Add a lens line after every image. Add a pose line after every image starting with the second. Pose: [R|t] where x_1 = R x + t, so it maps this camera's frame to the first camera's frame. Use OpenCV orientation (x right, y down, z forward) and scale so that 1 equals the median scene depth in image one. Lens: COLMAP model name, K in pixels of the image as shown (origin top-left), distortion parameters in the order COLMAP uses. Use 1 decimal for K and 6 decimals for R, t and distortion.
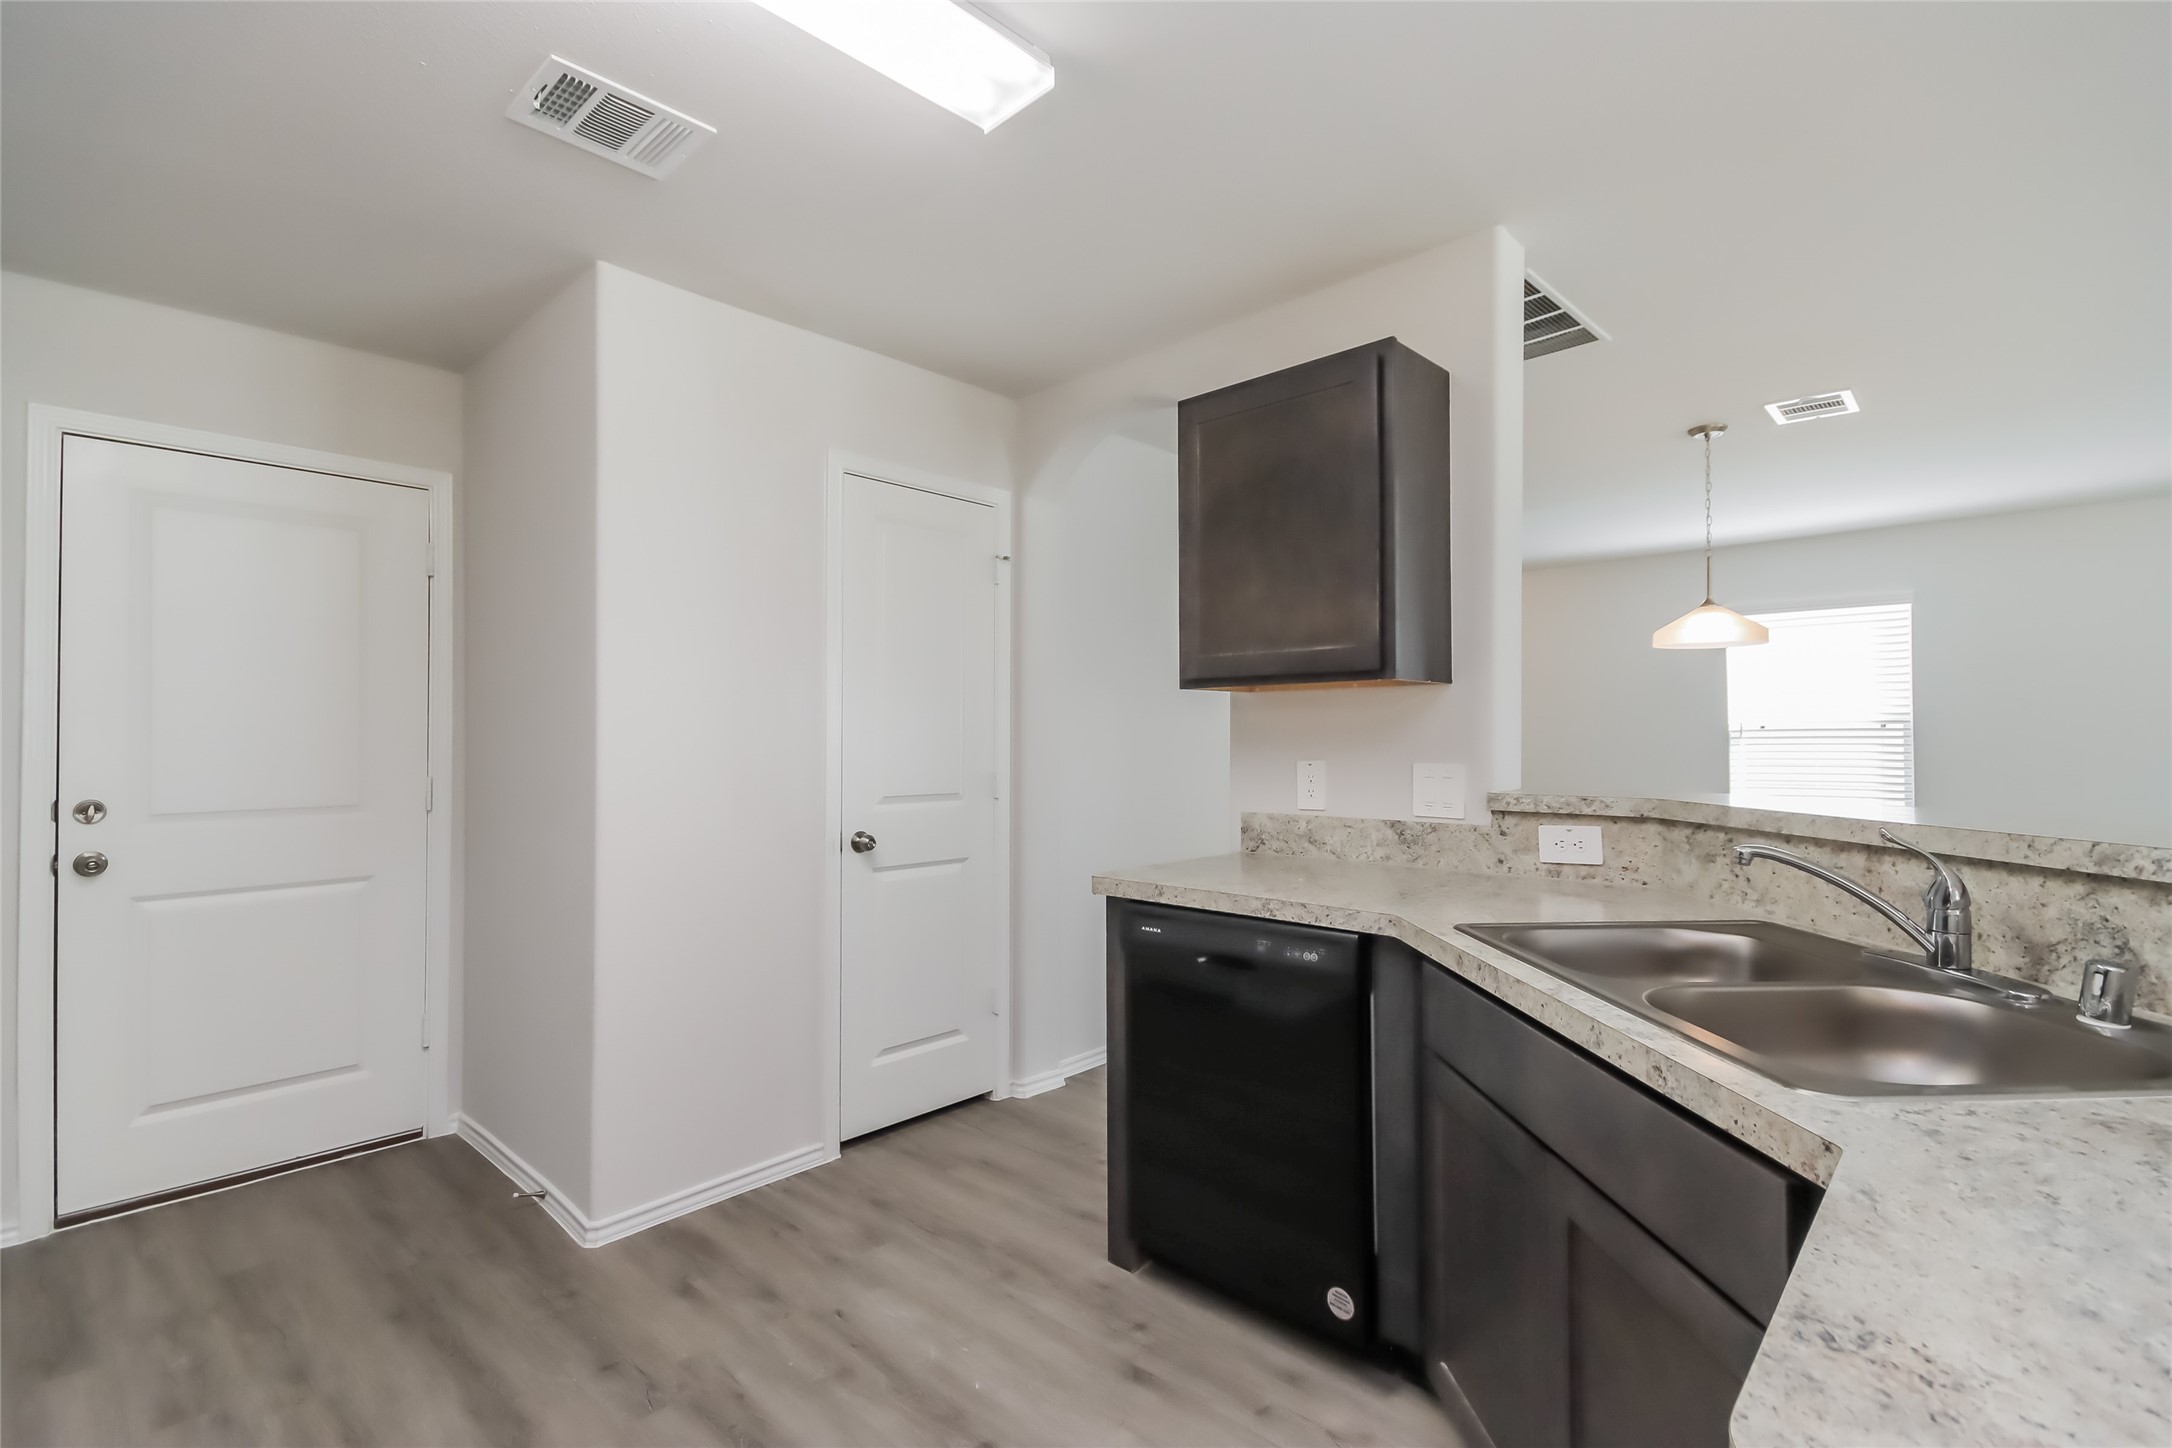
lens RADIAL K [[1004.7, 0, 1087.6], [0, 1004.7, 720.3], [0, 0, 1]] dist [0.001466, -0.000356]
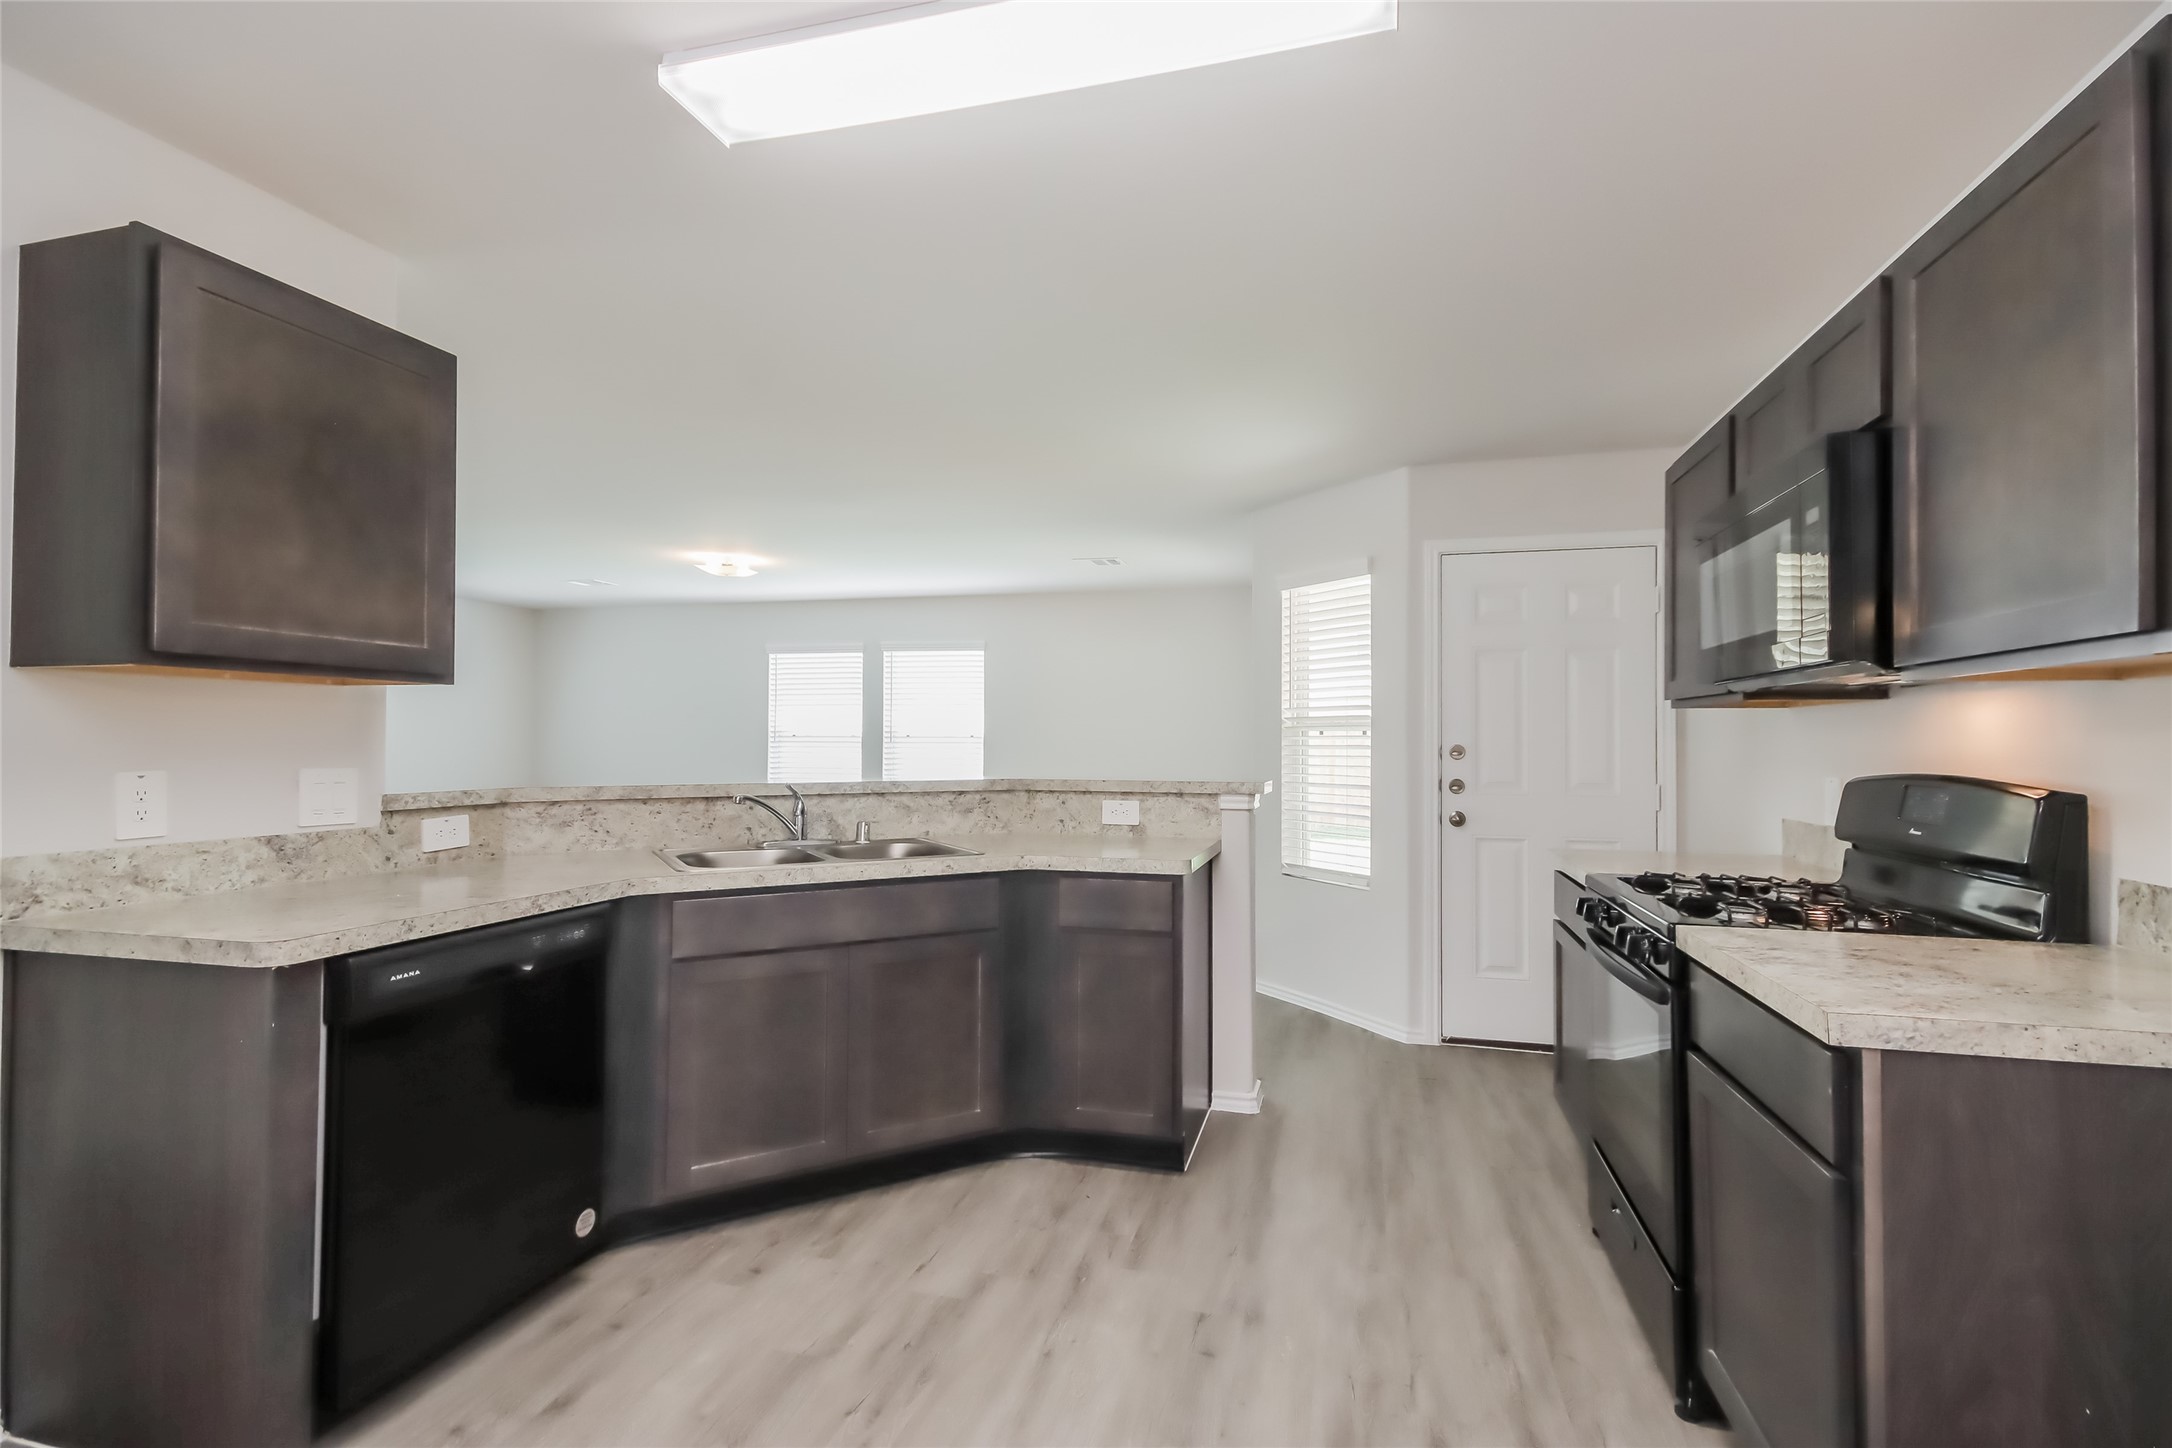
lens RADIAL K [[1004.7, 0, 1093.1], [0, 1004.7, 732.7], [0, 0, 1]] dist [0.001466, -0.000356]
pose [[-0.480956, 0.013331, 0.876643, -0.848859], [-0.015147, 0.999609, -0.023510, 0.020965], [-0.876614, -0.024586, -0.480566, 0.838926]]
